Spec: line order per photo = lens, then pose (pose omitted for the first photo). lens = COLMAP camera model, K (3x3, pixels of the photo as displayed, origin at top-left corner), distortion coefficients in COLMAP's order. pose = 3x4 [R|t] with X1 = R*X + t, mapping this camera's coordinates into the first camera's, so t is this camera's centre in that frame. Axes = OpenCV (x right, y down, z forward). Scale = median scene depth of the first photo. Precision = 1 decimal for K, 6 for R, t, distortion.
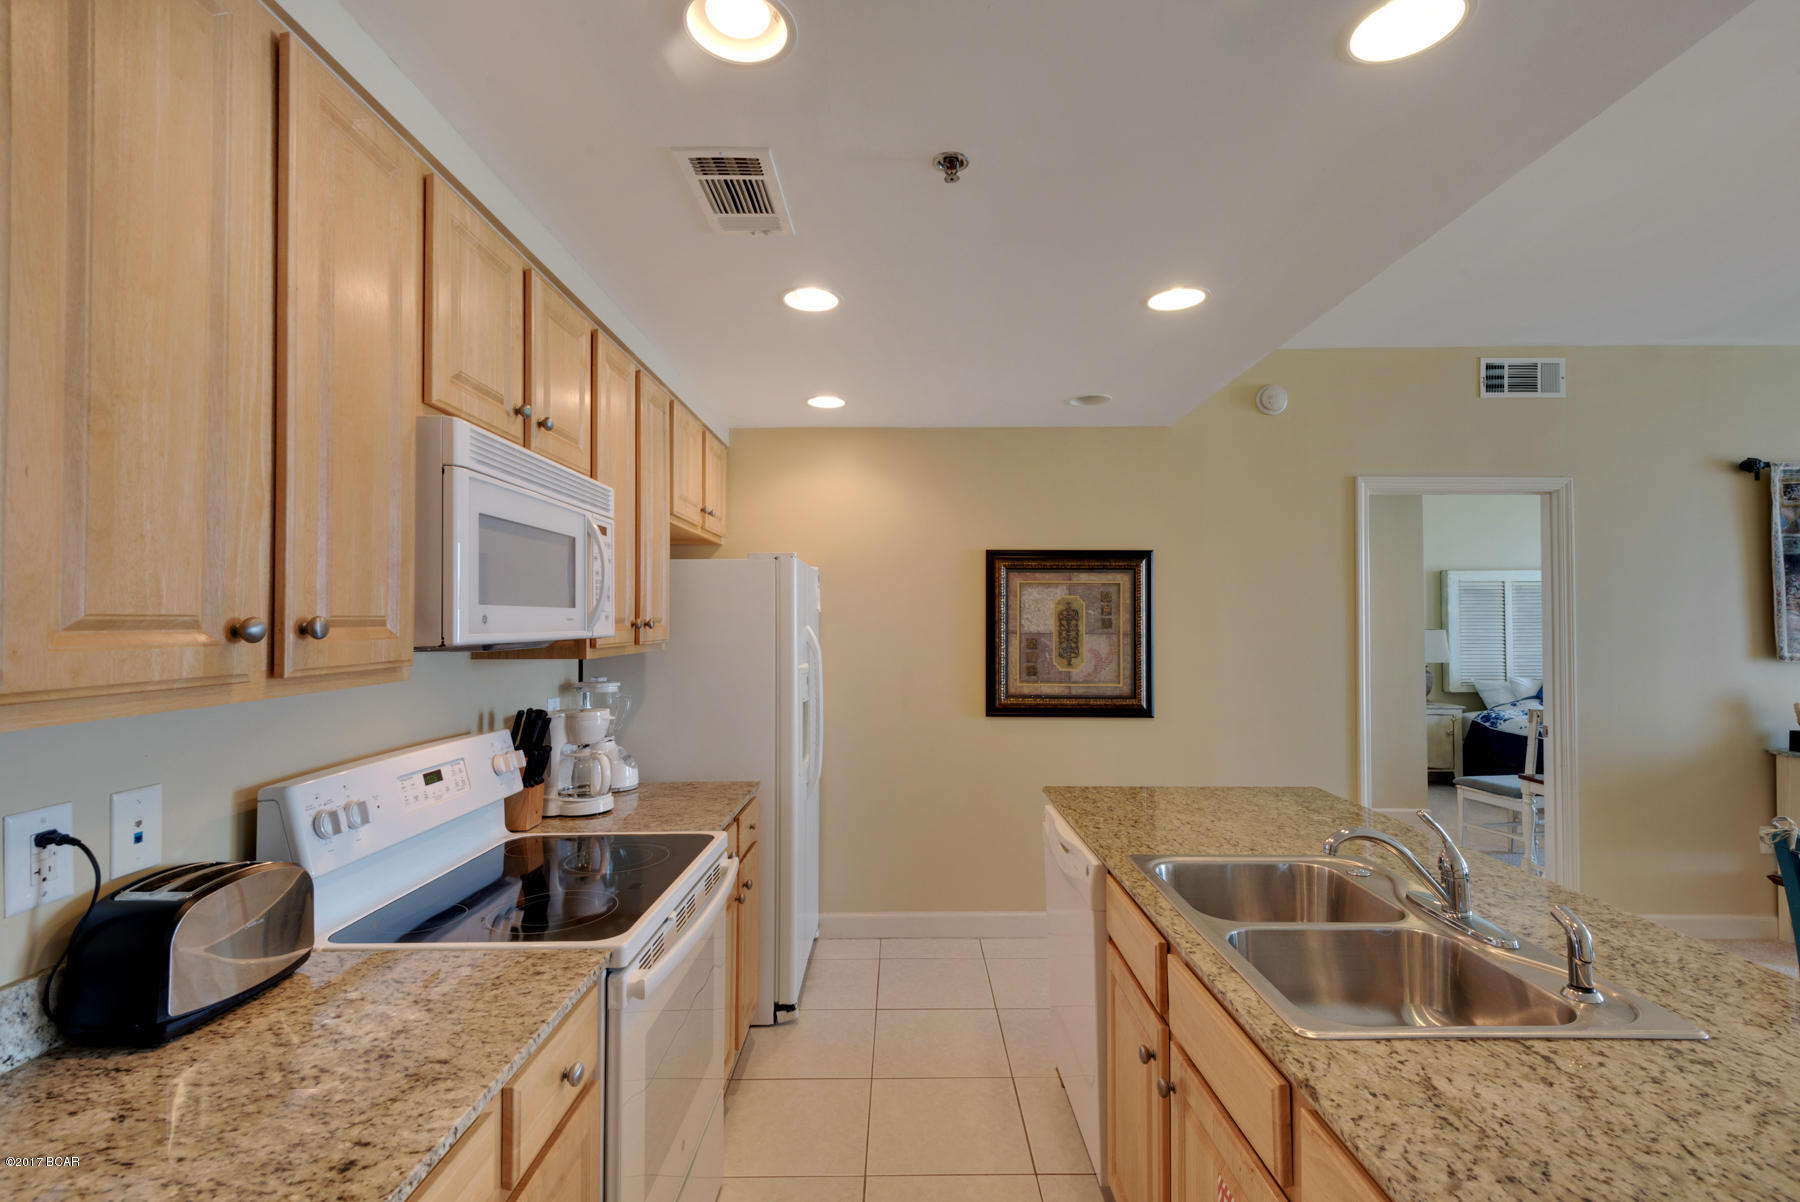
lens RADIAL K [[818.5, 0, 900.0], [0, 818.5, 601.0], [0, 0, 1]] dist [0.034789, -0.013541]
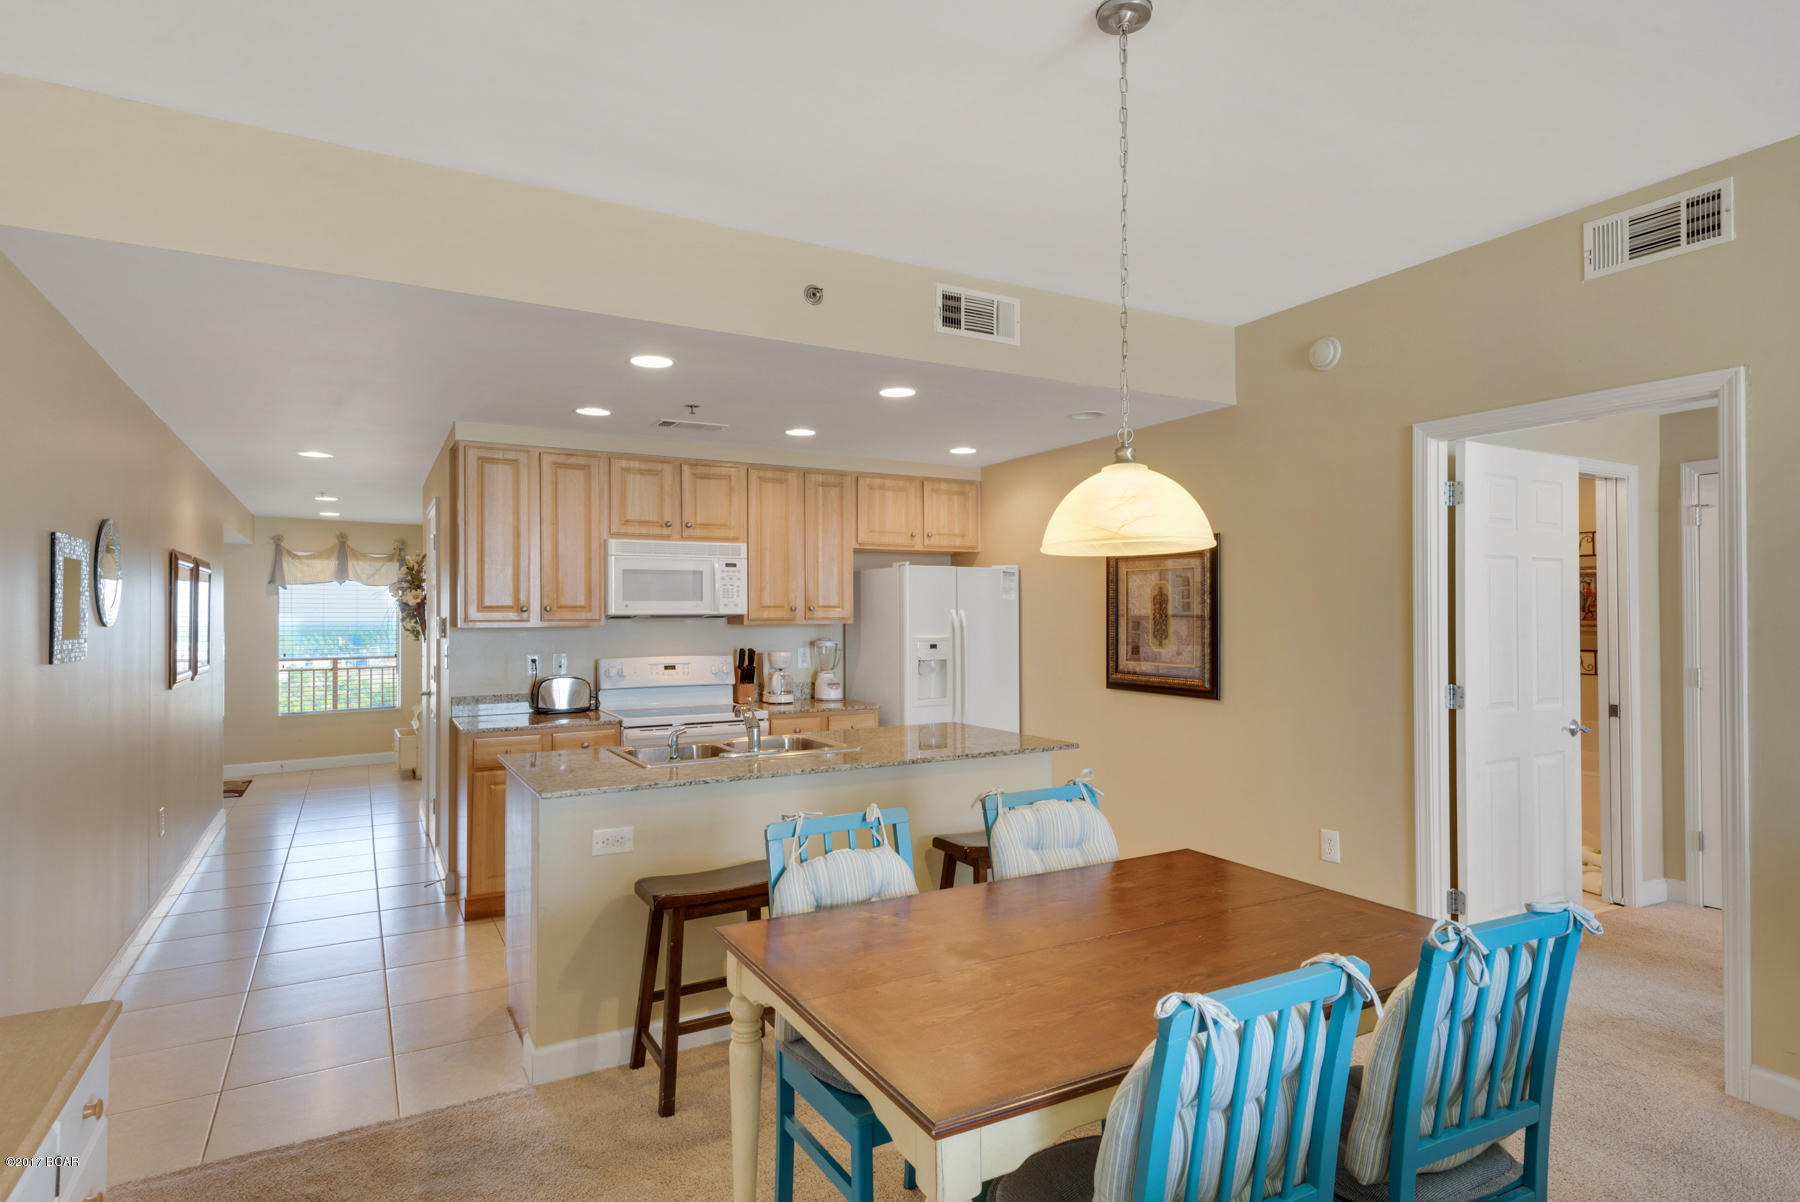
lens RADIAL K [[972.4, 0, 891.5], [0, 972.4, 595.2], [0, 0, 1]] dist [0.032788, -0.000105]
pose [[0.478109, -0.016293, -0.878149, 1.171263], [0.024256, 0.999692, -0.005342, 0.009844], [0.877965, -0.018746, 0.478357, 0.076024]]
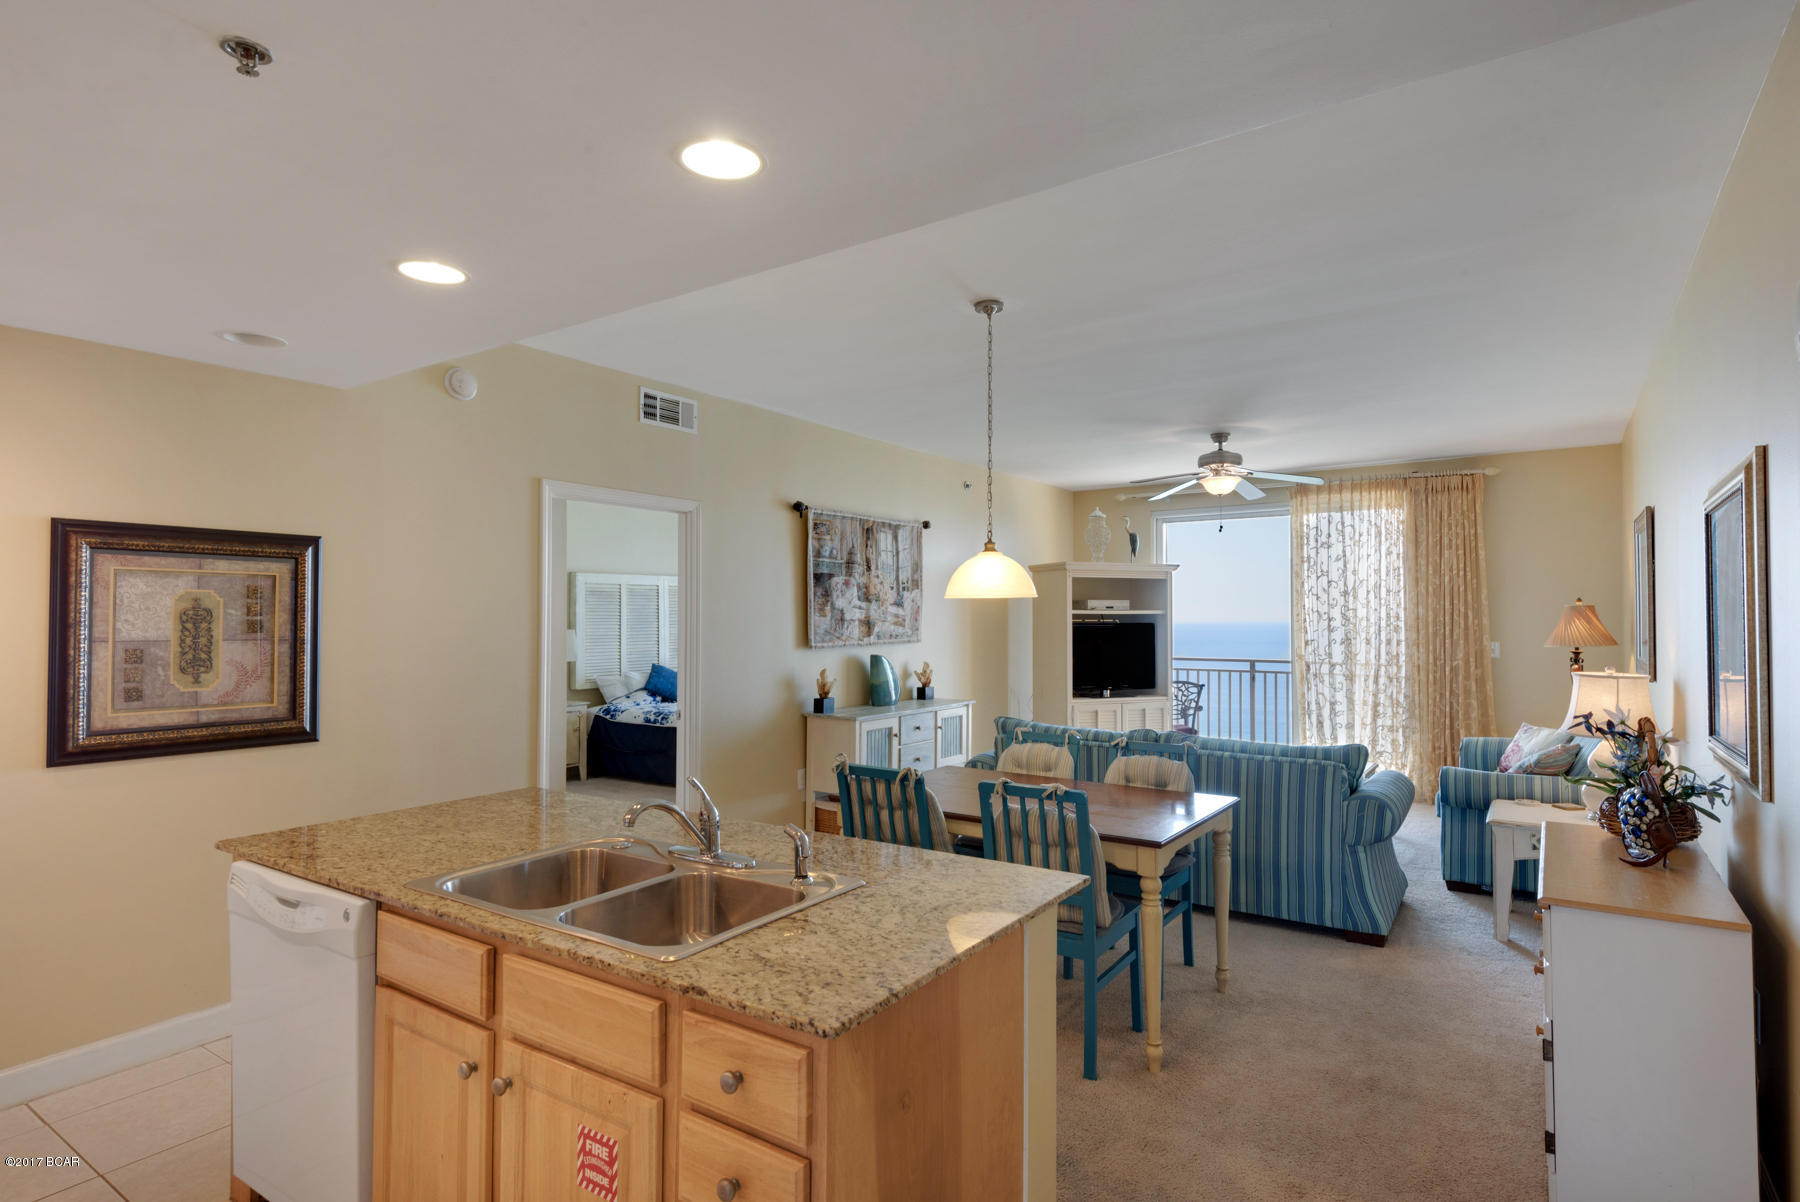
lens RADIAL K [[928.4, 0, 932.8], [0, 928.4, 610.8], [0, 0, 1]] dist [0.036892, -0.033658]
pose [[0.550110, 0.007079, 0.835062, -0.137139], [-0.018973, 0.999812, 0.004023, -0.003421], [-0.834877, -0.018056, 0.550141, -0.024516]]
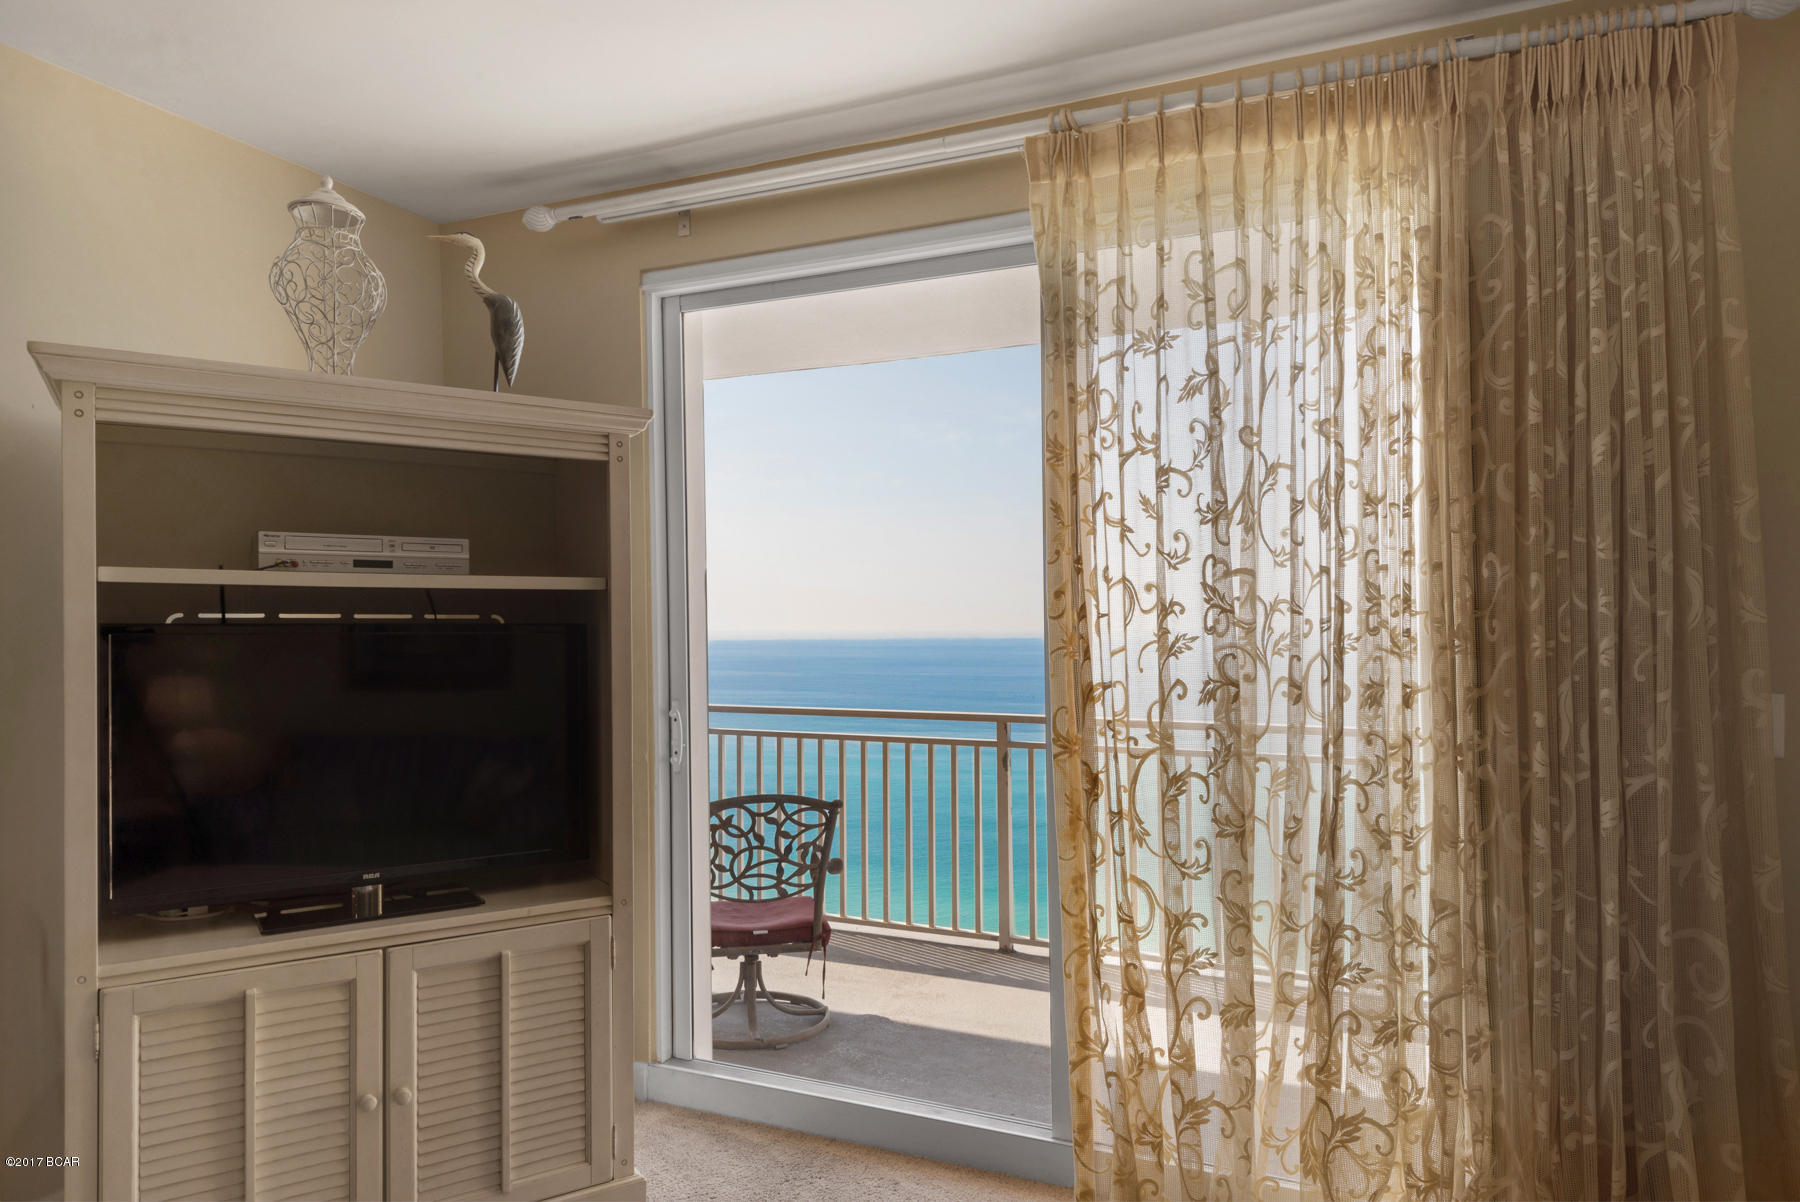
lens RADIAL K [[1183.0, 0, 910.0], [0, 1183.0, 608.3], [0, 0, 1]] dist [0.034781, -0.000752]
pose [[0.423629, 0.000175, 0.905836, 1.693313], [-0.012853, 0.999900, 0.005818, 0.006432], [-0.905745, -0.014107, 0.423589, 0.267276]]
